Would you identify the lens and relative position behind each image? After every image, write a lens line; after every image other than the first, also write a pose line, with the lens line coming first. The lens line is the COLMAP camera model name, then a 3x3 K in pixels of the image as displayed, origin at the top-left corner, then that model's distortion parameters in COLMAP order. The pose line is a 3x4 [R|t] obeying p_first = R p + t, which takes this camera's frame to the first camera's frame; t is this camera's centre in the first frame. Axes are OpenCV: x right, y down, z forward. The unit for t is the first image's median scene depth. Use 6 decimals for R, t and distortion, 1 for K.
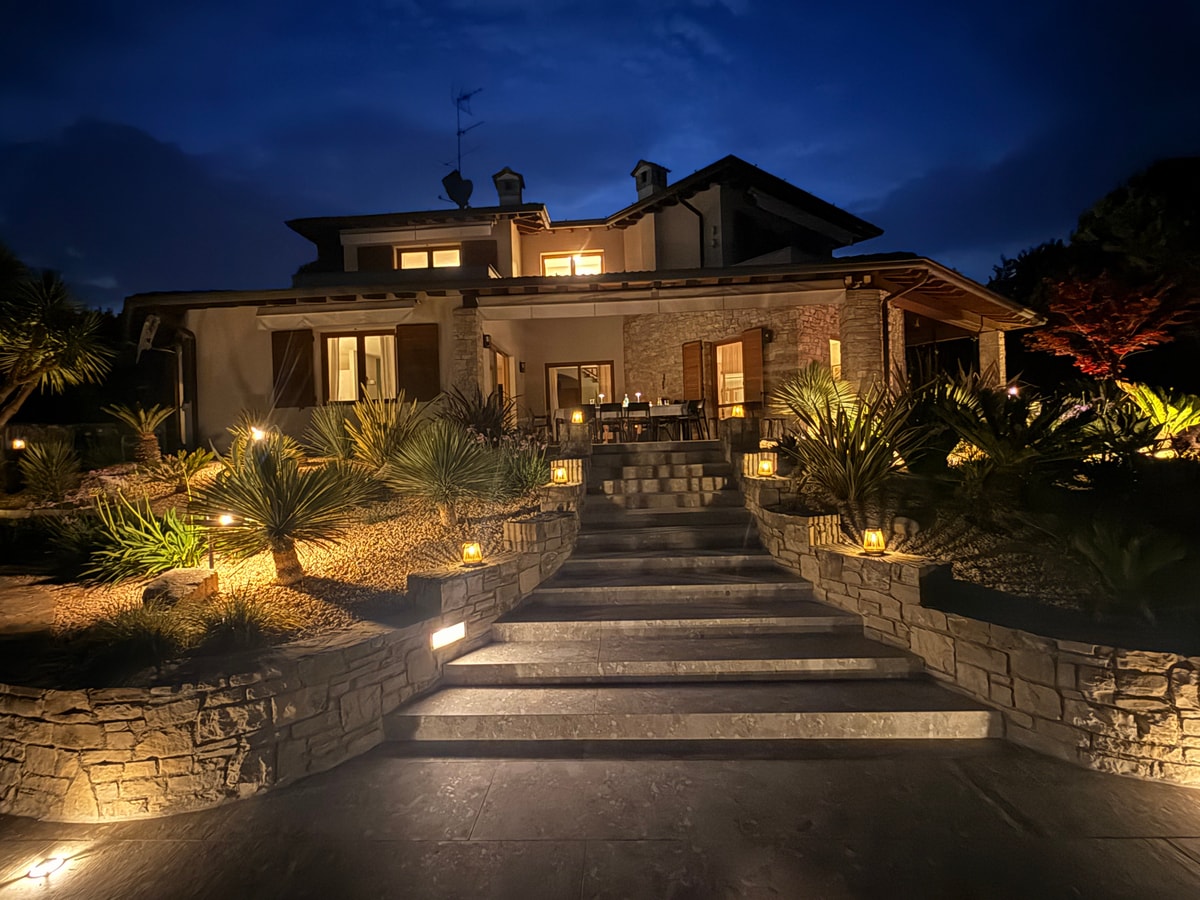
lens RADIAL K [[558.2, 0, 593.3], [0, 558.2, 455.2], [0, 0, 1]] dist [-0.002119, 0.000619]
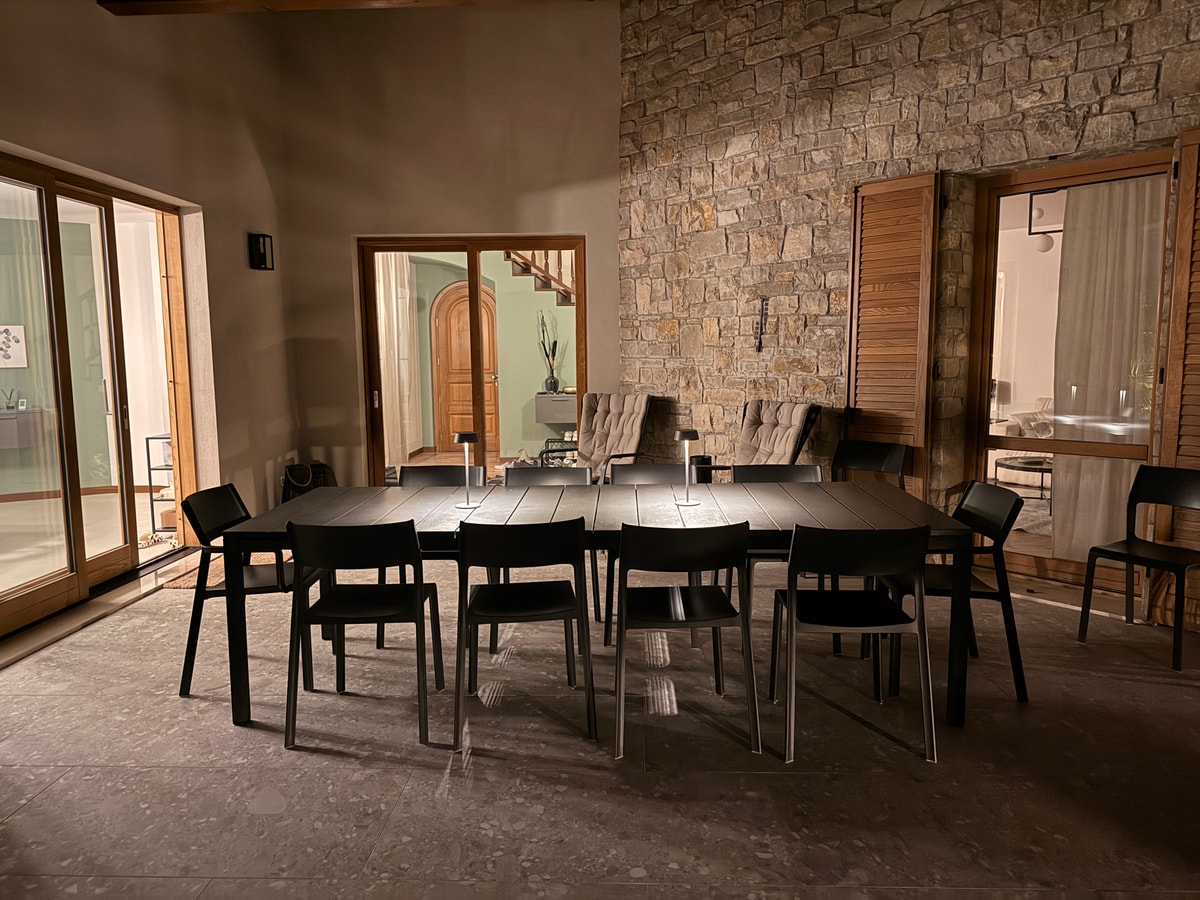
lens RADIAL K [[844.4, 0, 601.5], [0, 844.4, 451.1], [0, 0, 1]] dist [0.006598, 0.000039]
pose [[0.999520, 0.025328, 0.017820, 0.143147], [-0.027020, 0.994398, 0.102187, -0.375473], [-0.015132, -0.102619, 0.994606, 1.995785]]
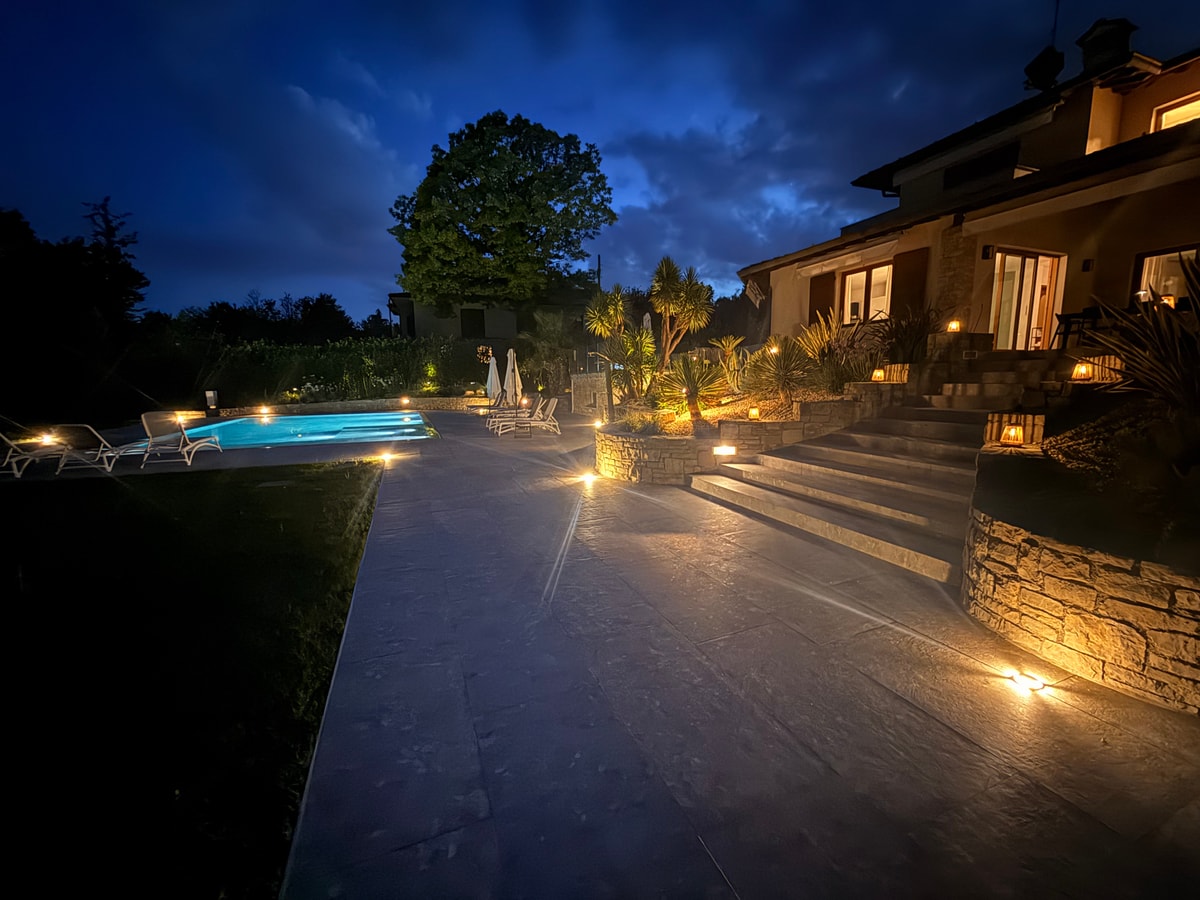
lens RADIAL K [[484.5, 0, 596.0], [0, 484.5, 450.4], [0, 0, 1]] dist [0.001761, 0.000083]
pose [[0.403978, 0.158383, -0.900953, 1.036751], [-0.009781, 0.985589, 0.168876, 0.032943], [0.914716, -0.059410, 0.399706, -0.098501]]
